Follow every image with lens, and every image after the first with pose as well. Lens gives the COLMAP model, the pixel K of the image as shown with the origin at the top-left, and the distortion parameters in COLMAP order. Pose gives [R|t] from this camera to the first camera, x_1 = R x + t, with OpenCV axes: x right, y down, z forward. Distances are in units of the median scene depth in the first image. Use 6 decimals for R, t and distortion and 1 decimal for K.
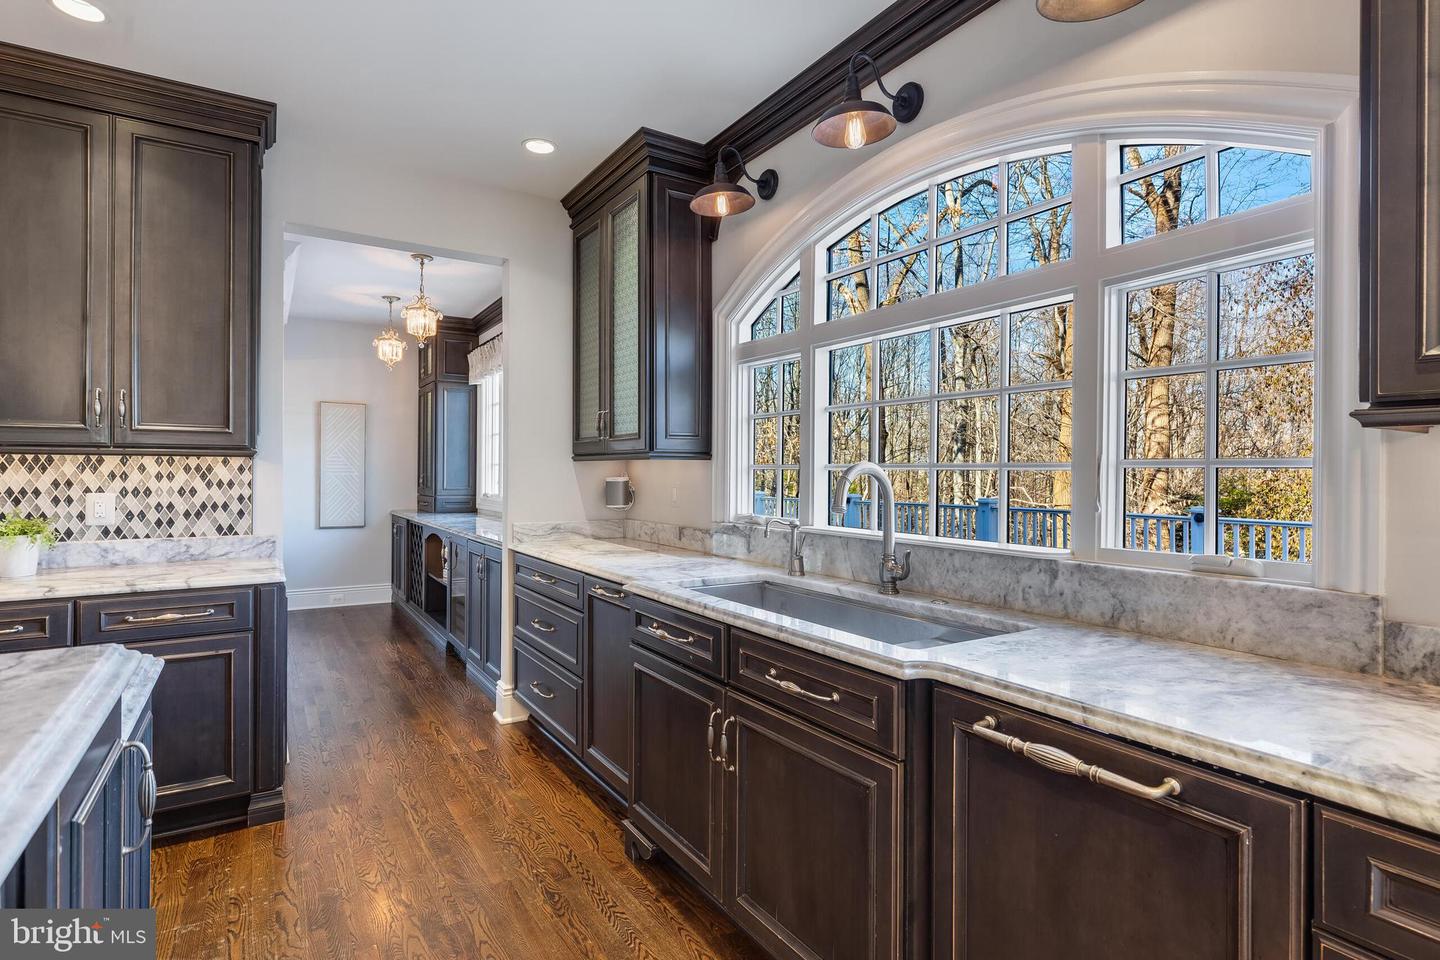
lens RADIAL K [[721.3, 0, 730.9], [0, 721.3, 472.0], [0, 0, 1]] dist [0.004313, 0.000361]
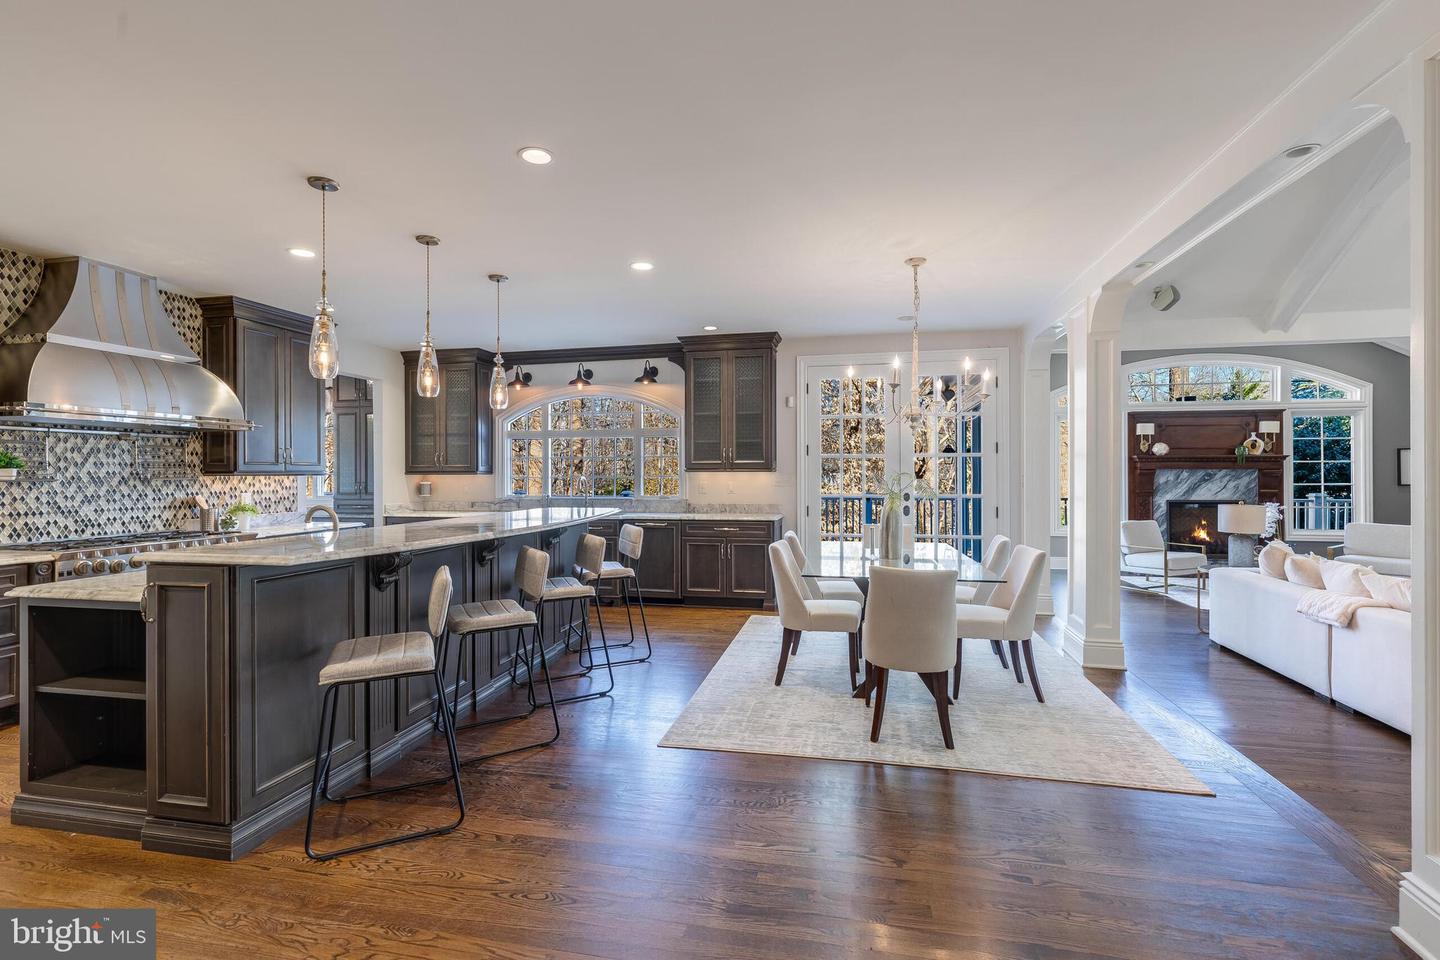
lens RADIAL K [[649.0, 0, 722.6], [0, 649.0, 472.7], [0, 0, 1]] dist [0.008834, -0.000531]
pose [[0.706816, -0.005670, 0.707374, -1.164481], [0.006963, 0.999975, 0.001057, -0.021961], [-0.707363, 0.004178, 0.706838, -1.294803]]
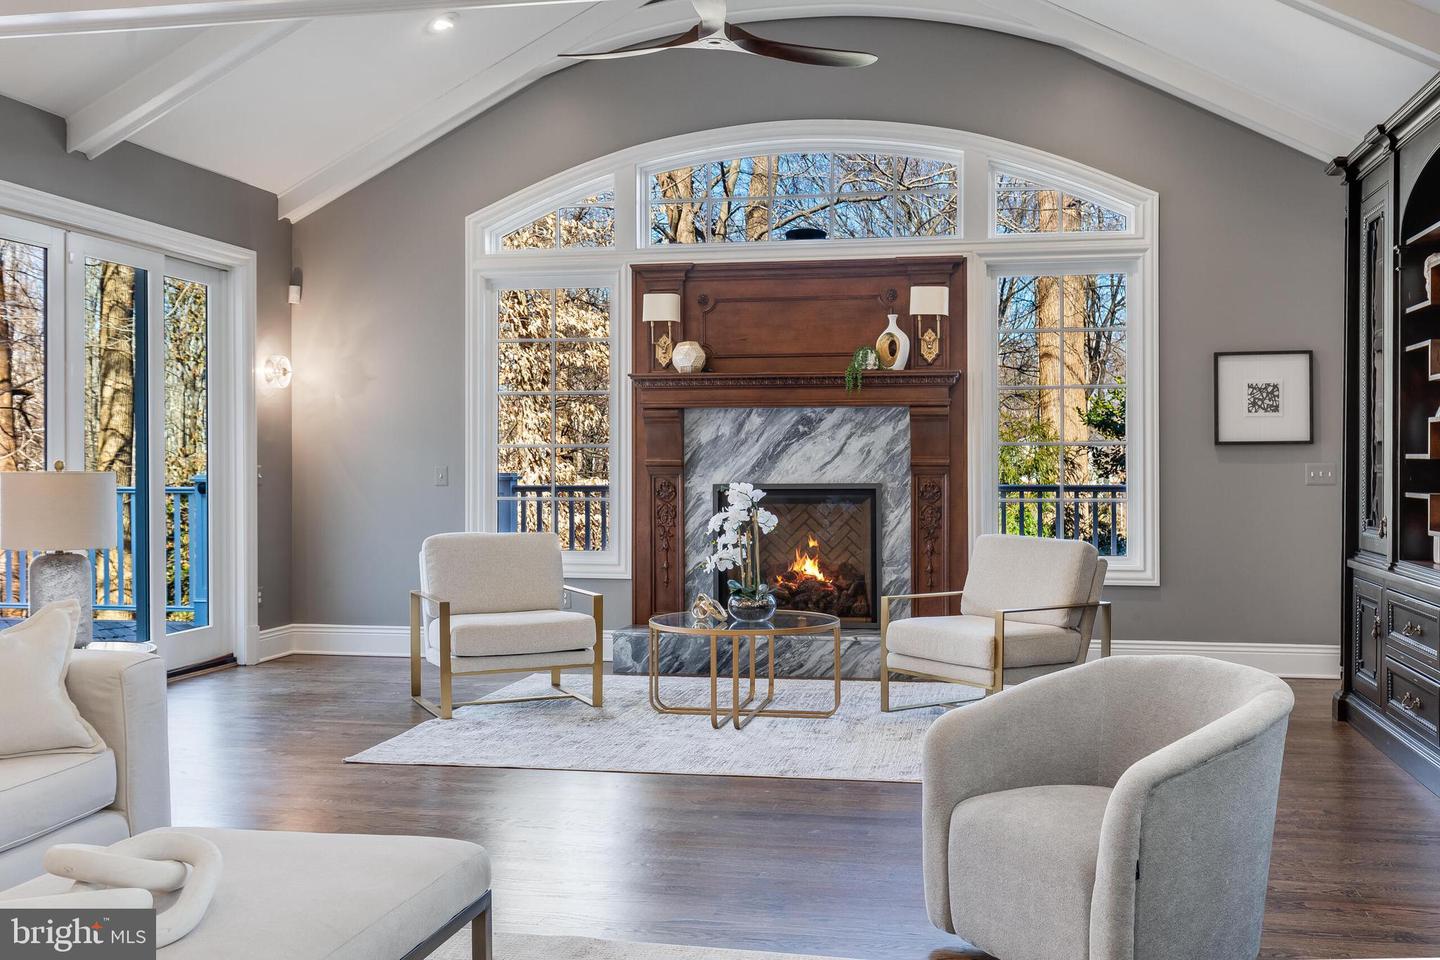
lens RADIAL K [[1422.8, 0, 725.0], [0, 1422.8, 468.1], [0, 0, 1]] dist [-0.007513, 0.000000]
pose [[0.698200, -0.015445, 0.715736, 0.686325], [0.009805, 0.999880, 0.012012, 0.066685], [-0.715835, -0.001369, 0.698268, -2.586479]]
